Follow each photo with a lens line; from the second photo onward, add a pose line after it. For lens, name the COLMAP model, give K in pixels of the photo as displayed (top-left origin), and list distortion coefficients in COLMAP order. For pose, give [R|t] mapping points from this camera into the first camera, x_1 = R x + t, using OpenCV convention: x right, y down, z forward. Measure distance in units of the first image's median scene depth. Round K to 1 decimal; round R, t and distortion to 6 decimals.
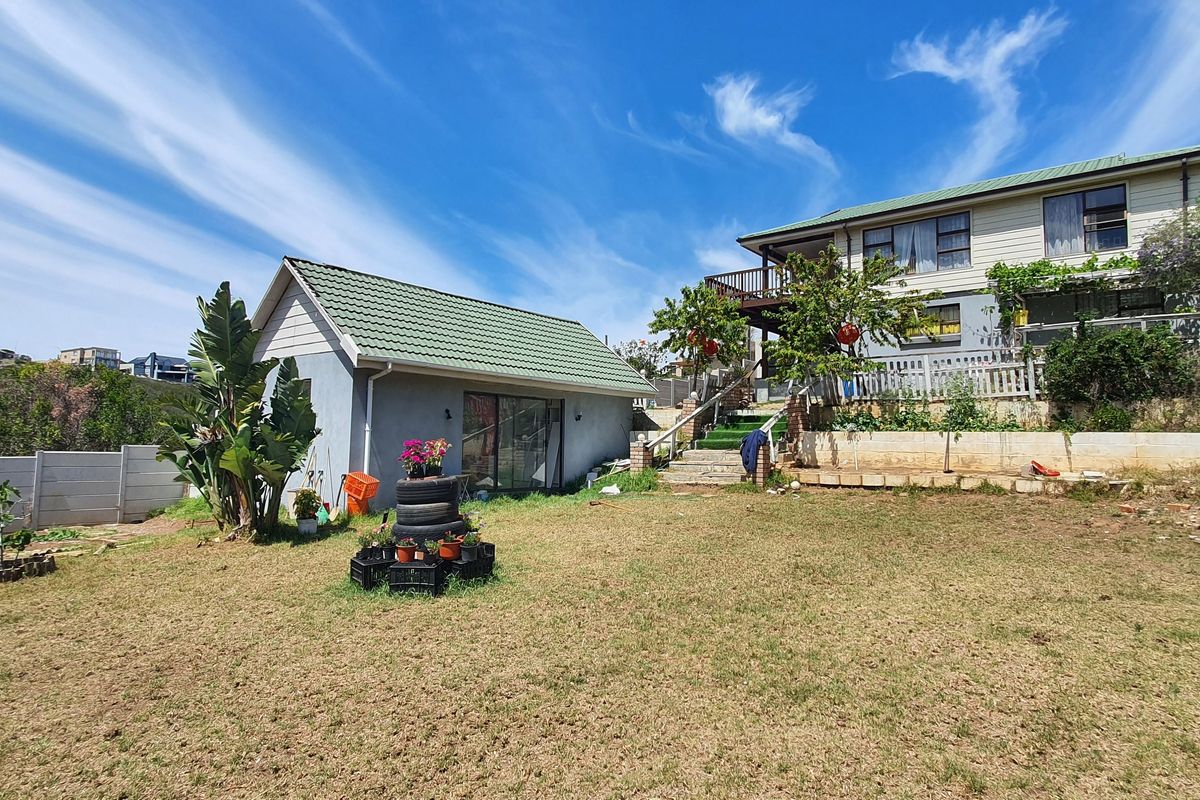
lens RADIAL K [[671.7, 0, 606.9], [0, 671.7, 391.5], [0, 0, 1]] dist [0.002558, -0.002078]
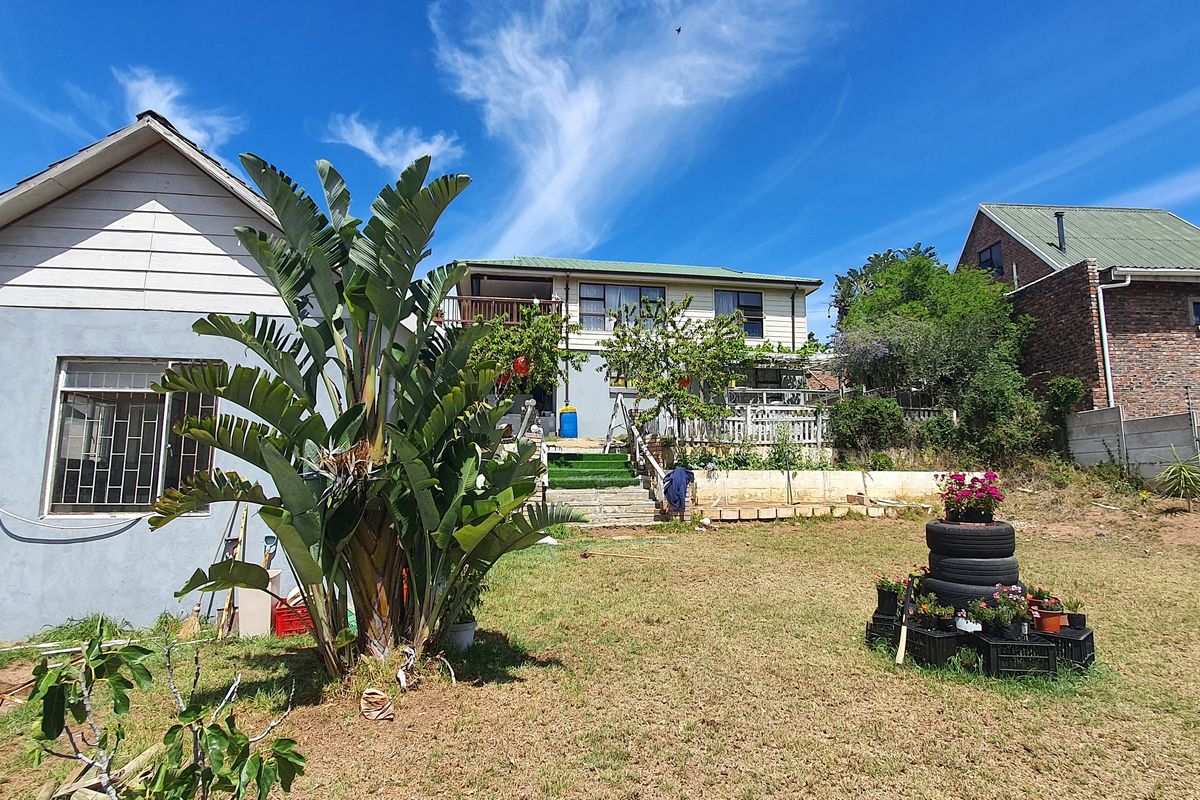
lens RADIAL K [[671.7, 0, 606.9], [0, 671.7, 391.5], [0, 0, 1]] dist [0.002558, -0.002078]
pose [[0.671861, 0.092447, 0.734886, -0.590737], [-0.045849, 0.995468, -0.083310, 0.032918], [-0.739257, 0.022279, 0.673055, 0.410167]]
